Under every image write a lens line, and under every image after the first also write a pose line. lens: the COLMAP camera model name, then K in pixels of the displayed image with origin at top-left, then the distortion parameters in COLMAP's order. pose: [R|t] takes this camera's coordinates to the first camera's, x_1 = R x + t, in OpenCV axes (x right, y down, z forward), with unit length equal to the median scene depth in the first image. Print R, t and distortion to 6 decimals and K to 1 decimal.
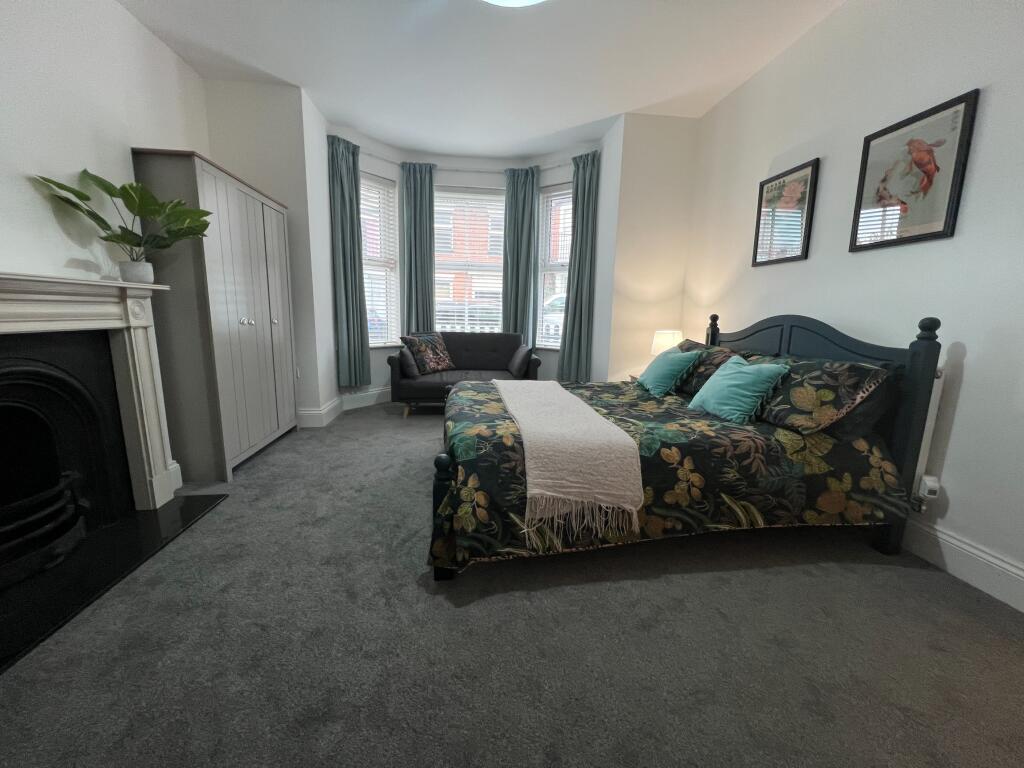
lens RADIAL K [[410.3, 0, 514.8], [0, 410.3, 384.5], [0, 0, 1]] dist [-0.002949, -0.000026]
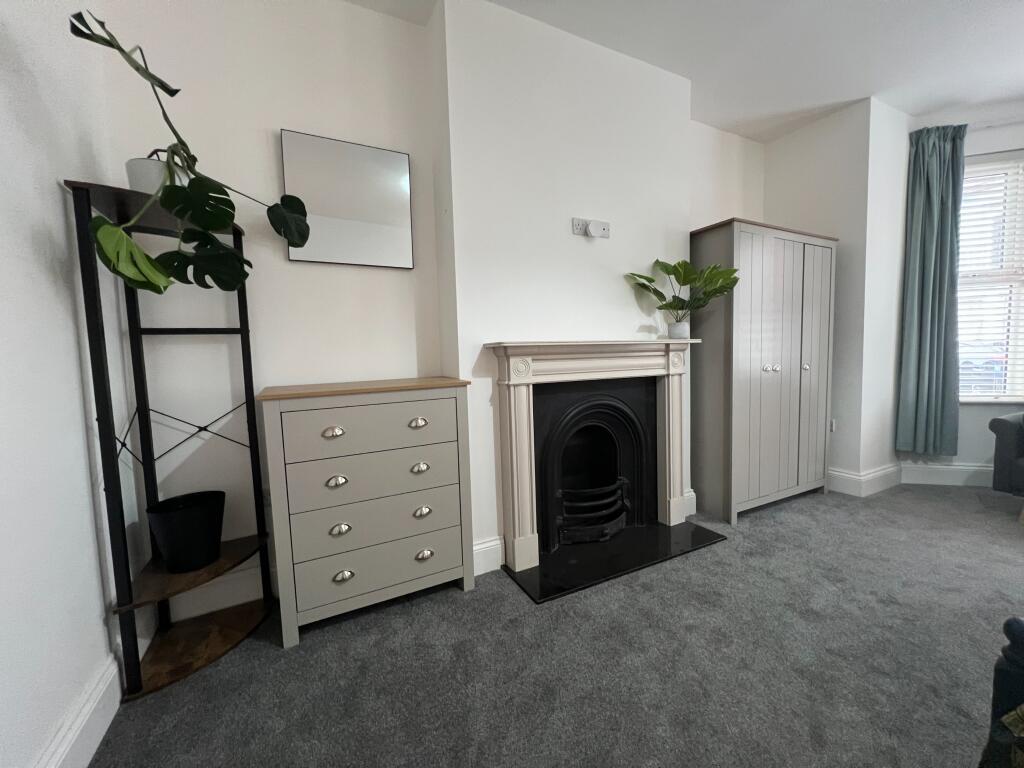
lens RADIAL K [[410.3, 0, 513.6], [0, 410.3, 381.1], [0, 0, 1]] dist [-0.002949, -0.000026]
pose [[0.336242, 0.031946, -0.941234, 0.076362], [-0.127480, 0.991770, -0.011879, -0.040838], [0.933108, 0.123983, 0.337548, 0.124111]]
